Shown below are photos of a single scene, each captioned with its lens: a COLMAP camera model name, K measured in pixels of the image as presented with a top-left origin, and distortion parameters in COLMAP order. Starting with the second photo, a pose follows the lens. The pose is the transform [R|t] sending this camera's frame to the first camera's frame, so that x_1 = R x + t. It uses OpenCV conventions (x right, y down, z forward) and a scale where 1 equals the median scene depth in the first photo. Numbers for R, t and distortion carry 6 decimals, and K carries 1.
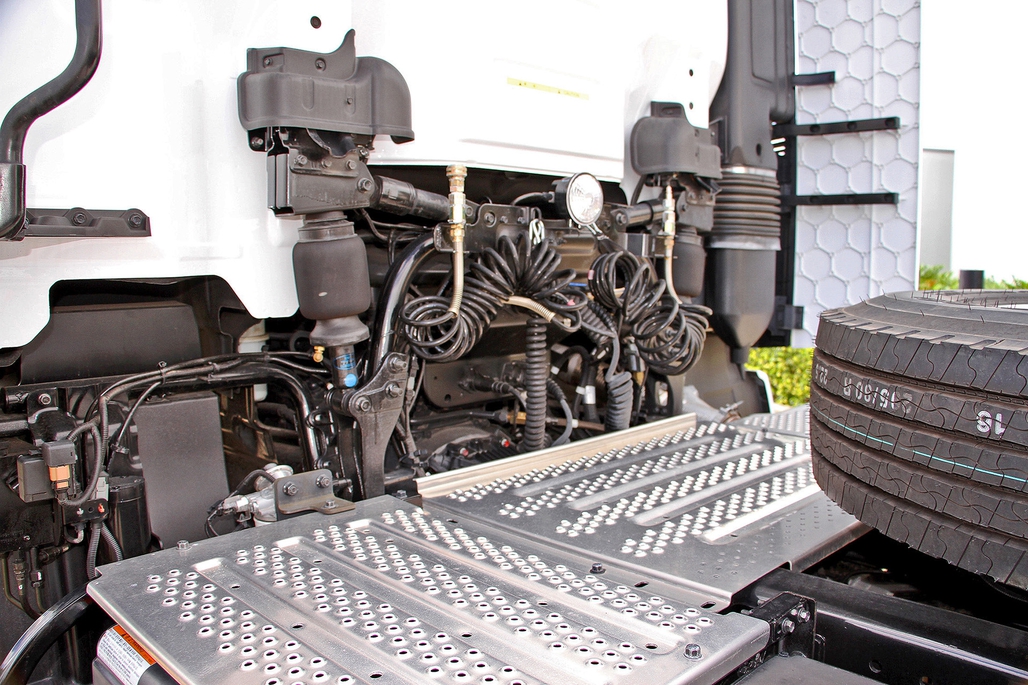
lens RADIAL K [[797.5, 0, 511.7], [0, 797.5, 324.9], [0, 0, 1]] dist [-0.093261, 0.003498]
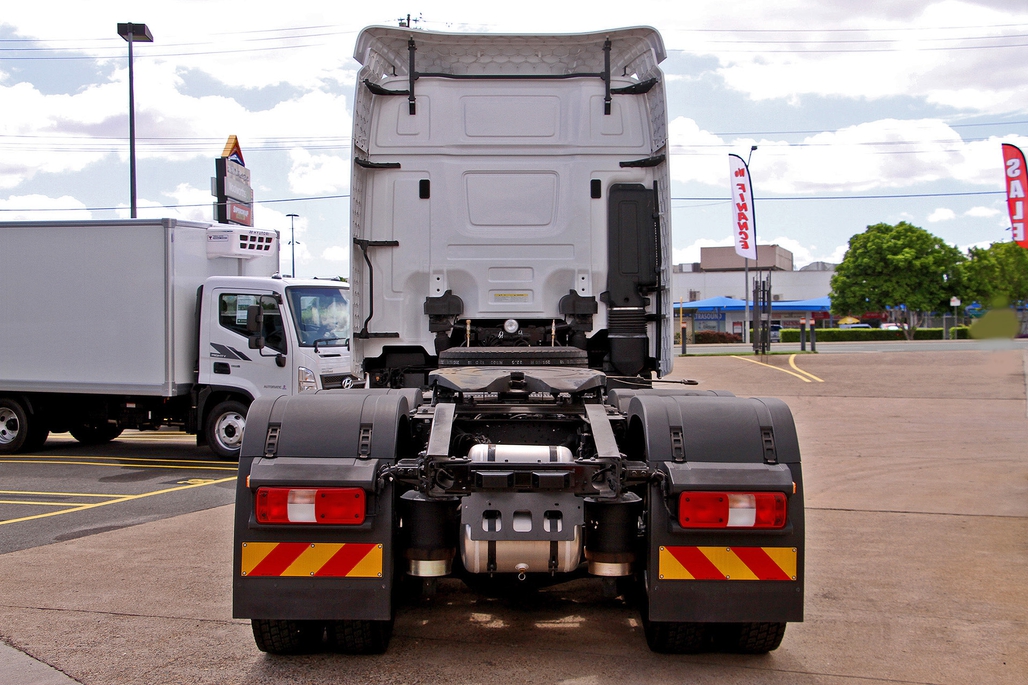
lens RADIAL K [[1340.8, 0, 518.4], [0, 1340.8, 318.1], [0, 0, 1]] dist [-0.001721, 0.434460]
pose [[0.715998, -0.031830, -0.697376, 4.847831], [-0.057808, 0.992826, -0.104667, 0.498478], [0.695705, 0.115255, 0.709021, -3.688033]]
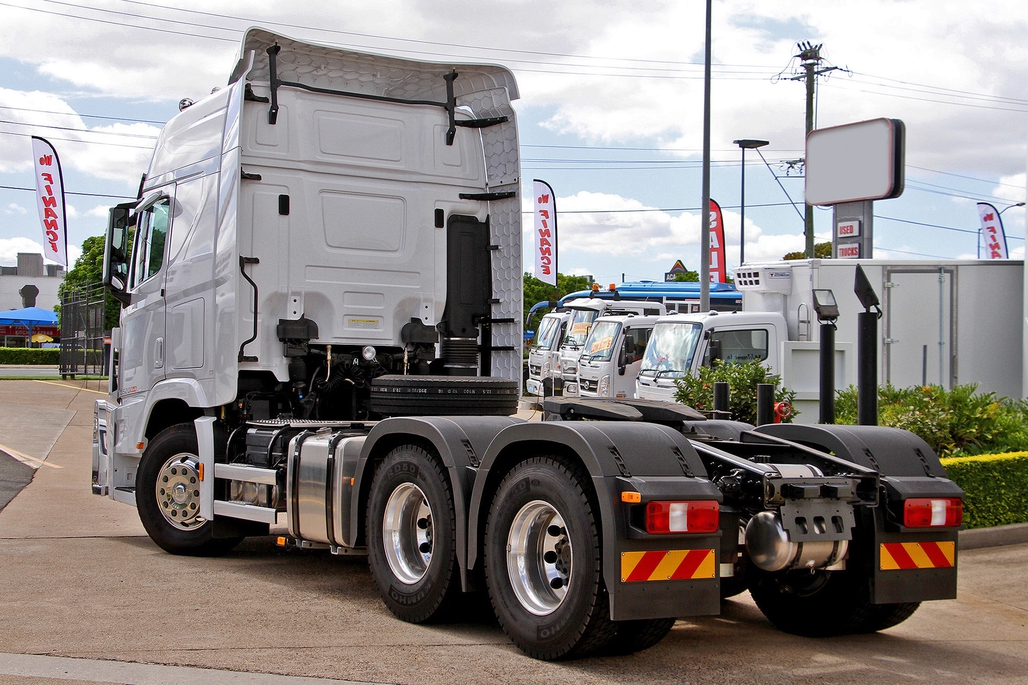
lens RADIAL K [[1644.9, 0, 514.0], [0, 1644.9, 342.5], [0, 0, 1]] dist [-0.016308, 0.834296]
pose [[0.983013, 0.003075, -0.183512, 2.284658], [-0.026515, 0.991750, -0.125415, 0.775648], [0.181612, 0.128150, 0.974984, -6.678087]]
